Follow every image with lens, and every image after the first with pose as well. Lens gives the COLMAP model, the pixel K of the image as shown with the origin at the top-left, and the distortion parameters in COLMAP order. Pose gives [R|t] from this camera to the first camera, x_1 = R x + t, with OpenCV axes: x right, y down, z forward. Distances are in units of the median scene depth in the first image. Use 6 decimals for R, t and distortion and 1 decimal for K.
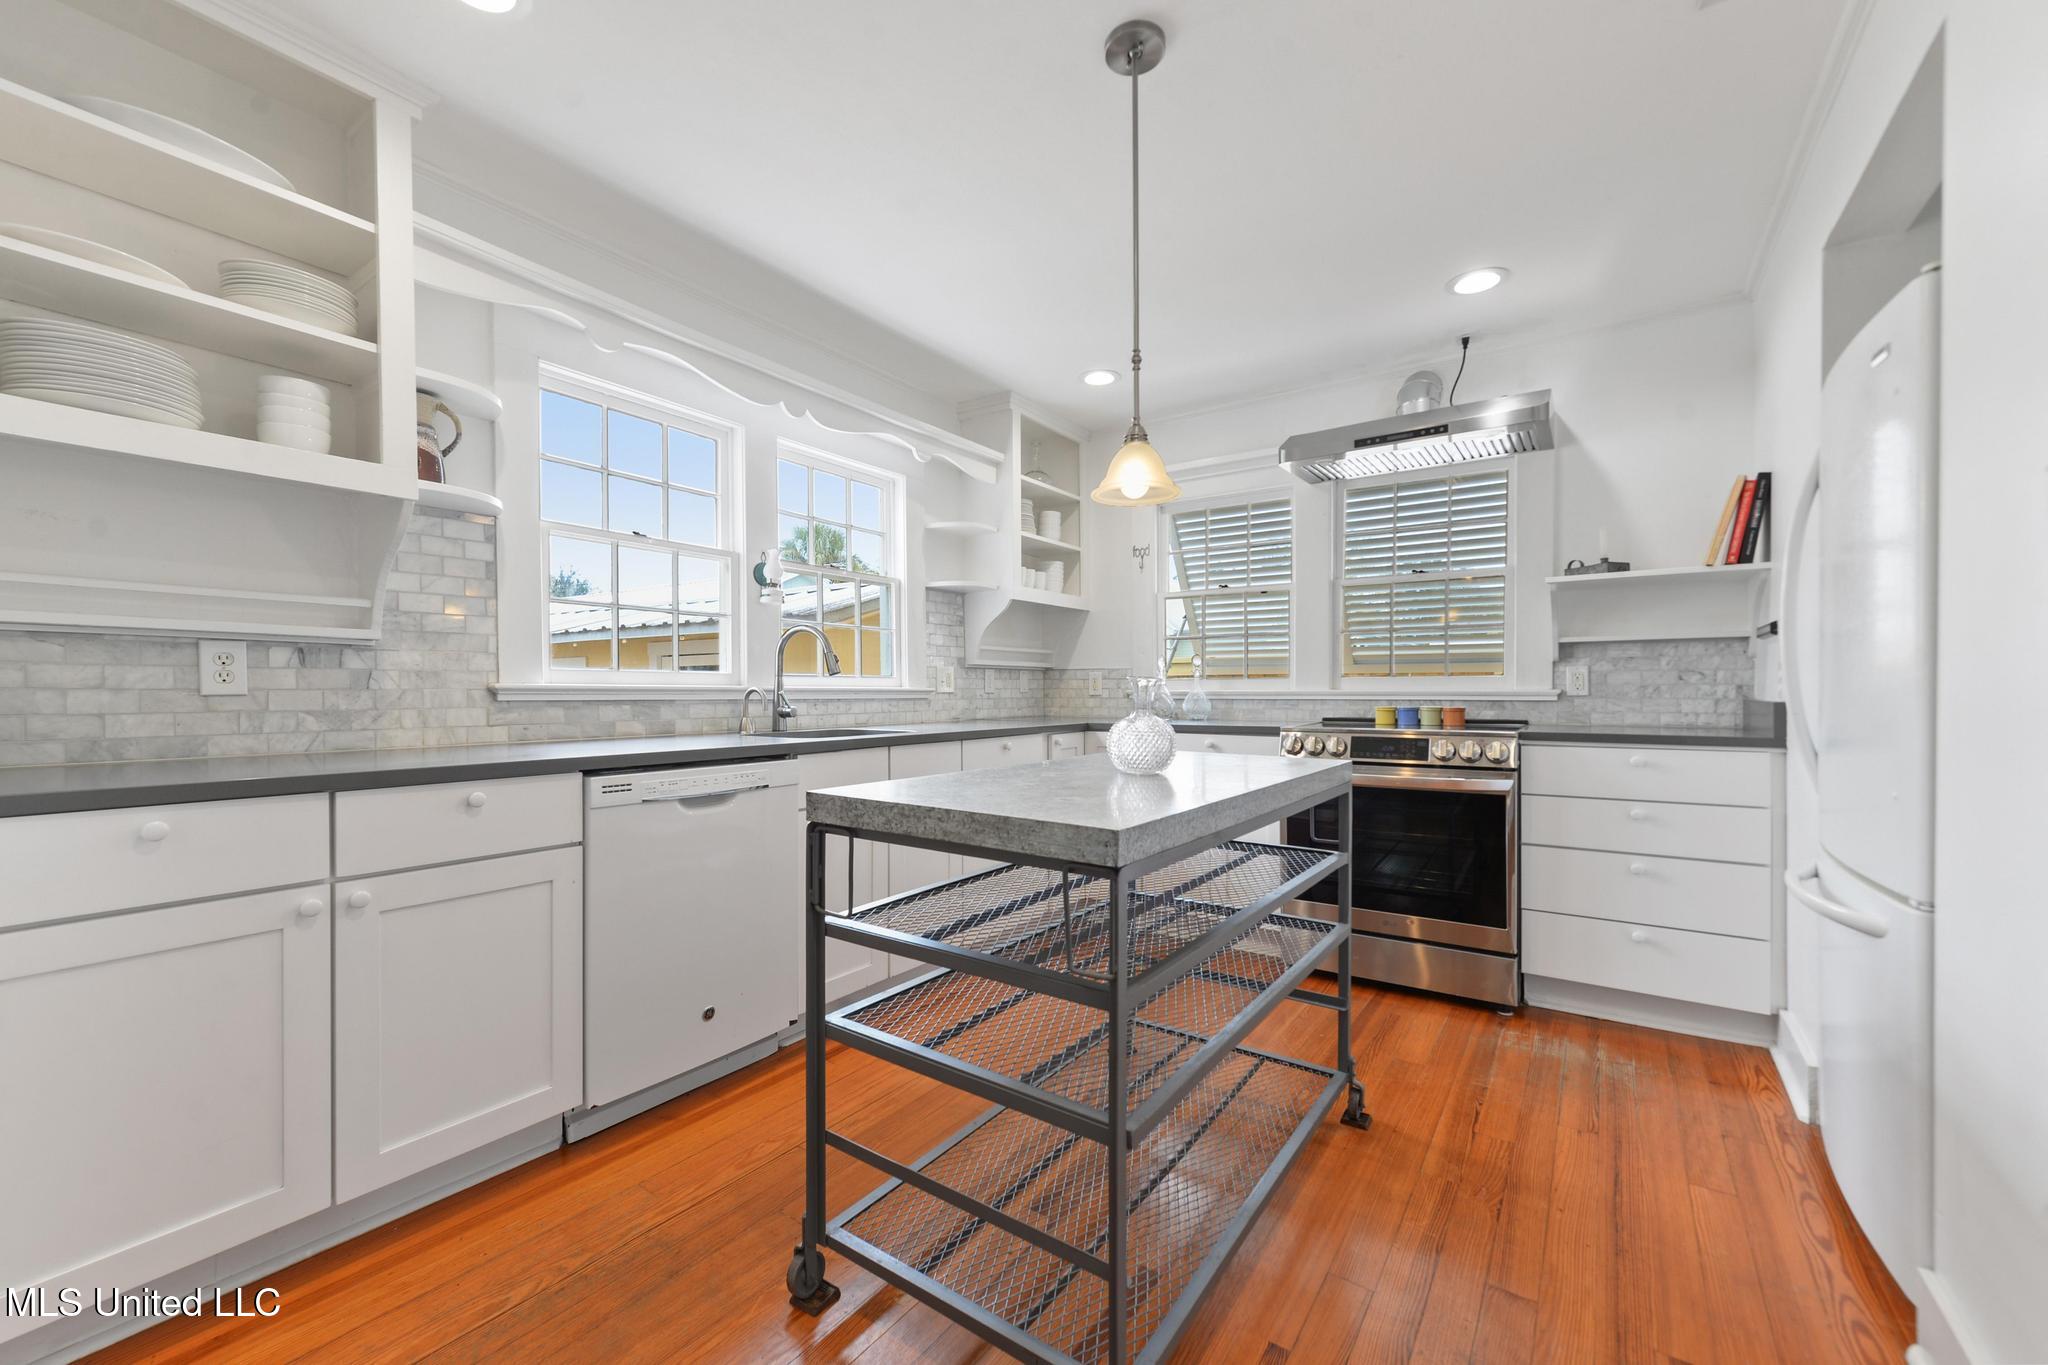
lens RADIAL K [[812.2, 0, 1000.6], [0, 812.2, 698.0], [0, 0, 1]] dist [0.002030, 0.000042]
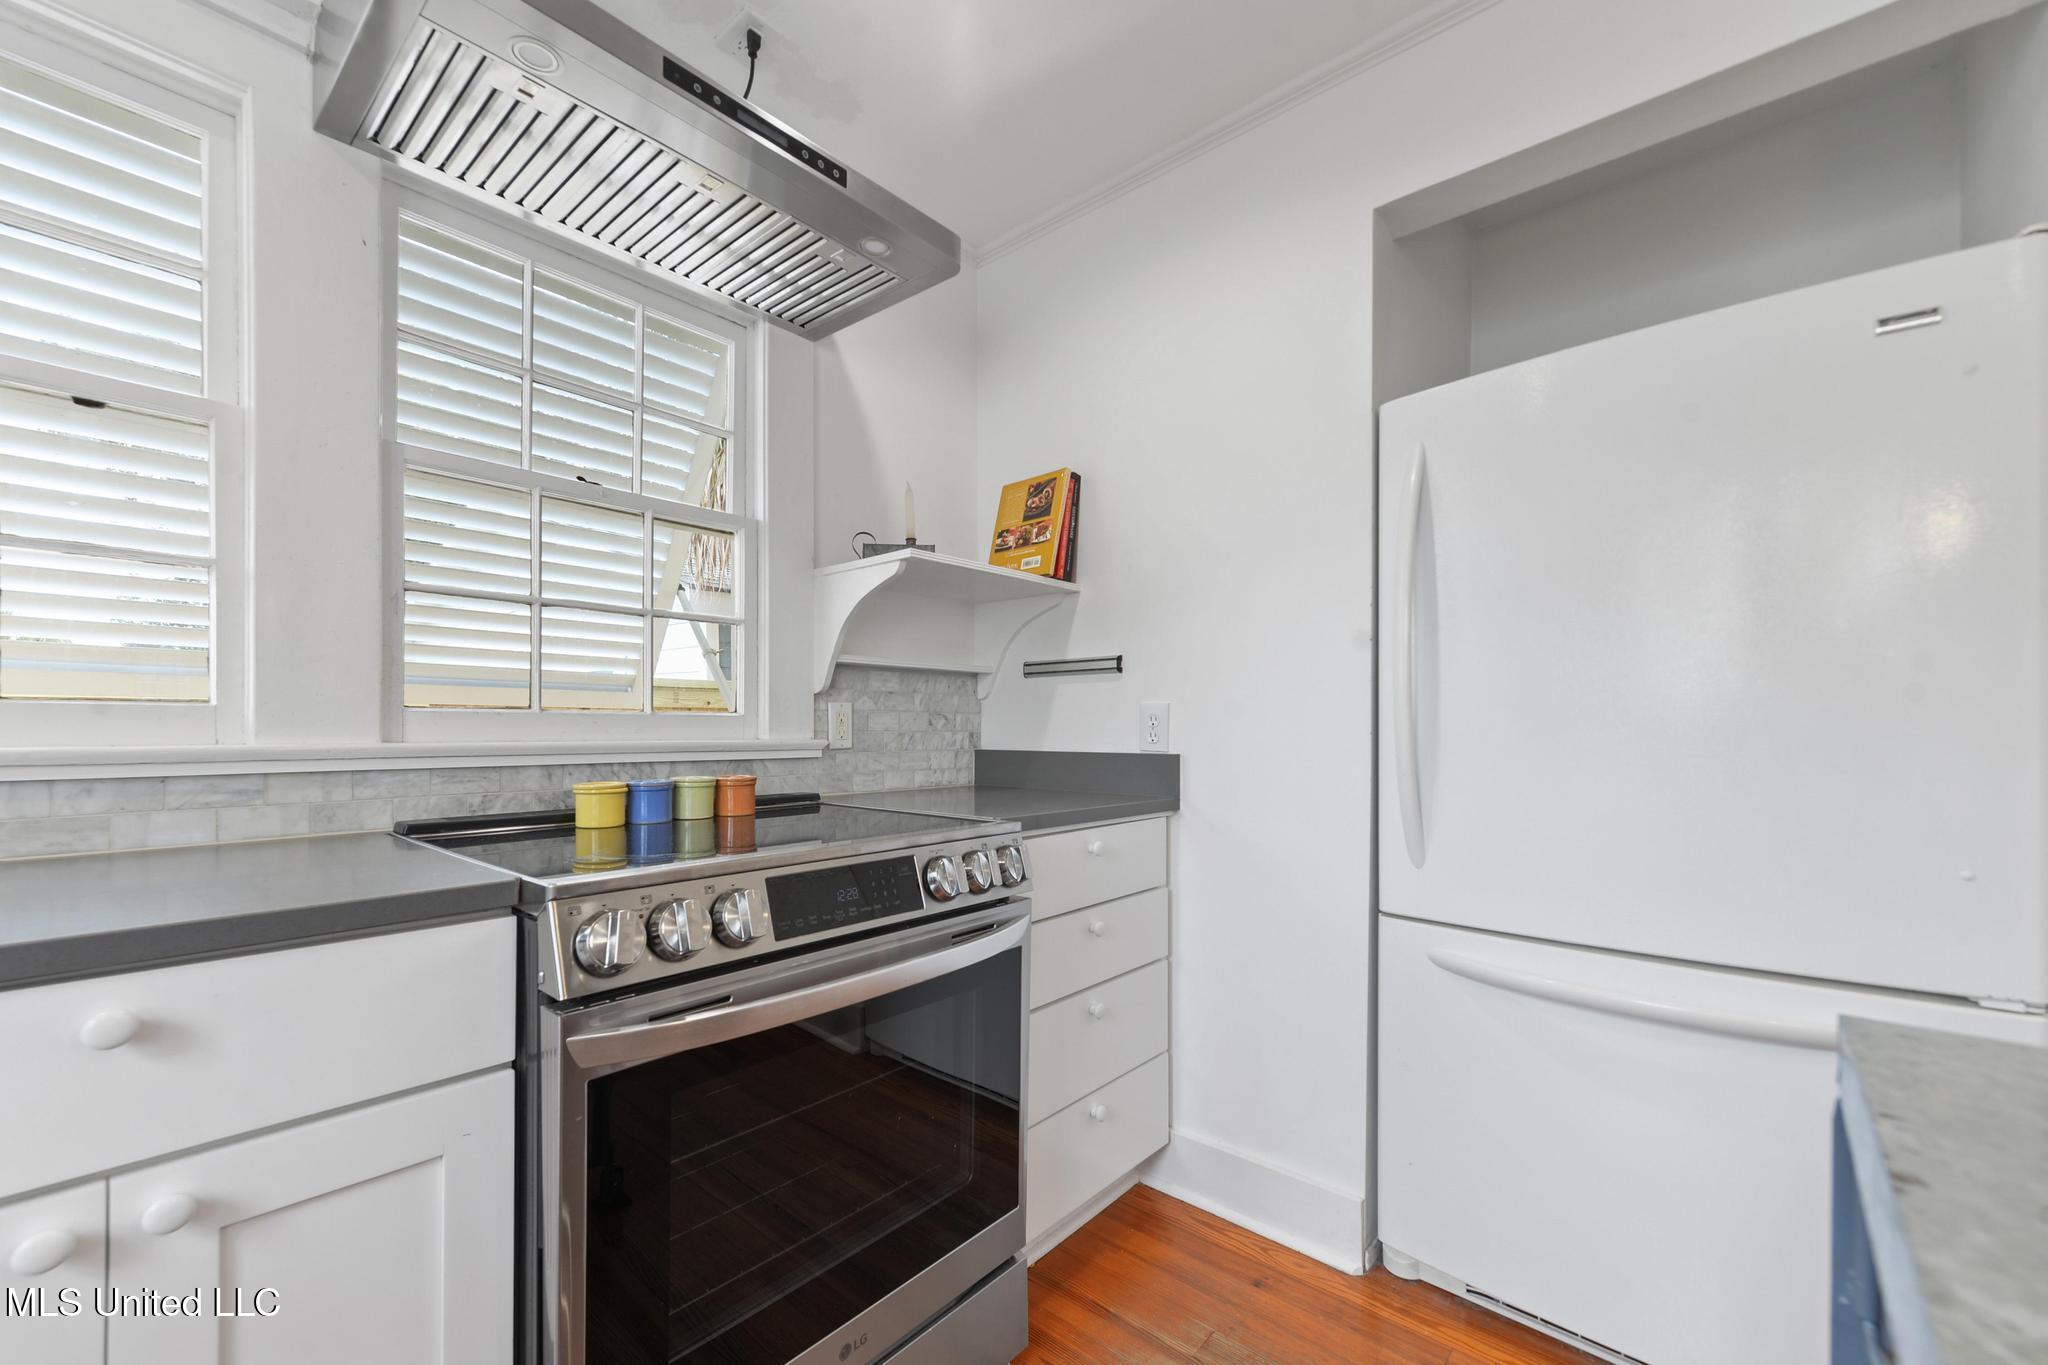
lens RADIAL K [[825.3, 0, 993.0], [0, 825.3, 730.4], [0, 0, 1]] dist [0.002495, -0.000085]
pose [[0.102366, 0.002719, 0.994743, 0.088894], [0.009927, 0.999944, -0.003755, -0.014163], [-0.994697, 0.010259, 0.102333, 0.855366]]
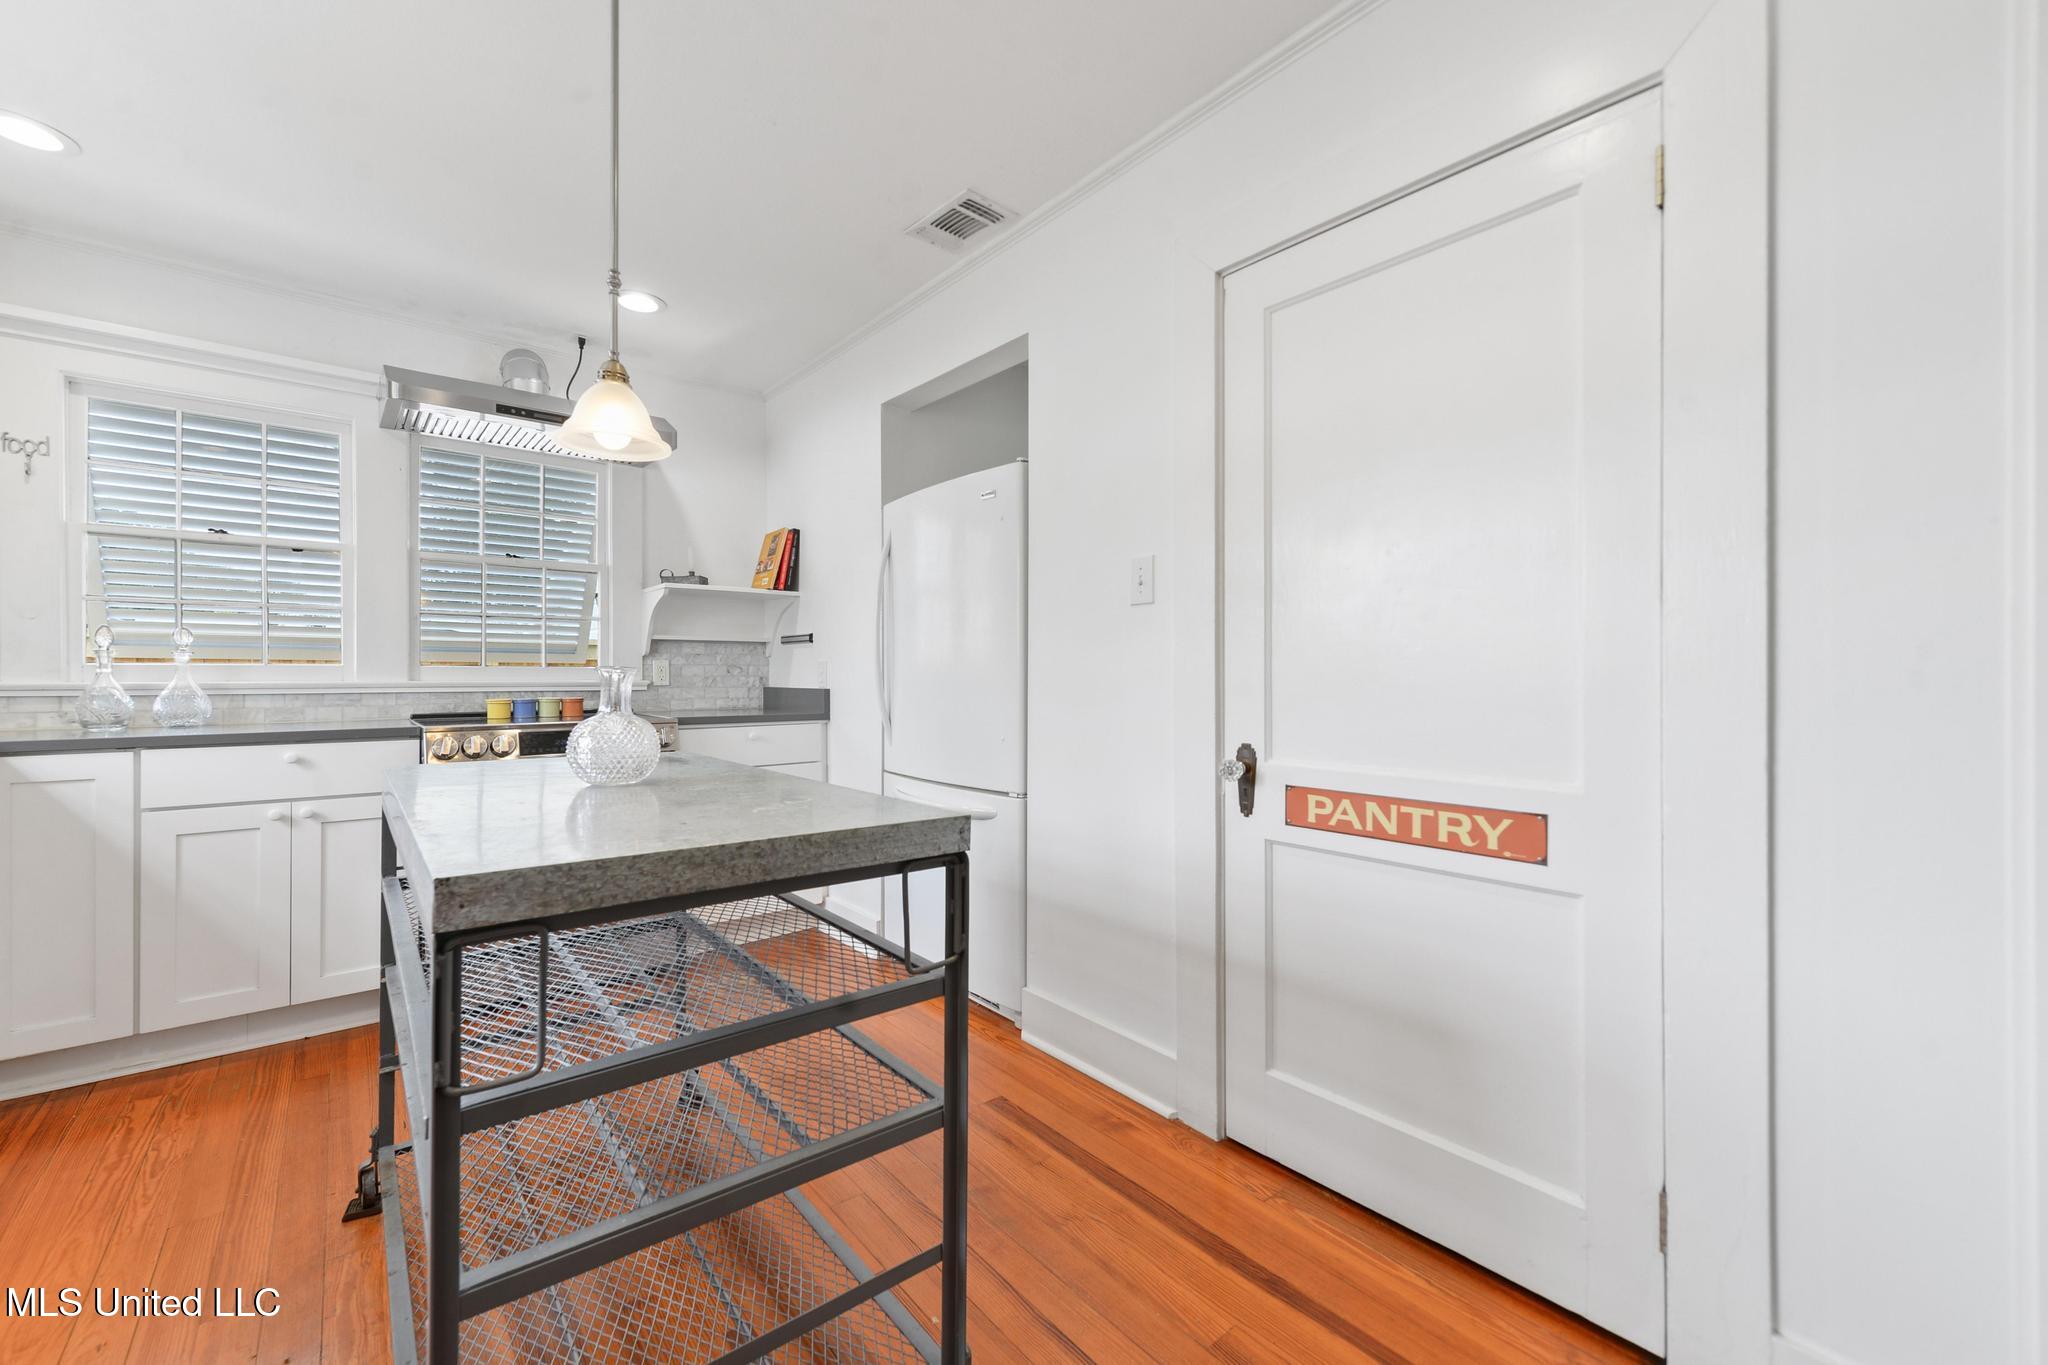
lens RADIAL K [[814.6, 0, 1008.0], [0, 814.6, 679.2], [0, 0, 1]] dist [0.001175, 0.000201]
pose [[0.254571, -0.000157, 0.967054, -0.304812], [0.009658, 0.999951, -0.002381, -0.004599], [-0.967006, 0.009946, 0.254560, 0.234418]]
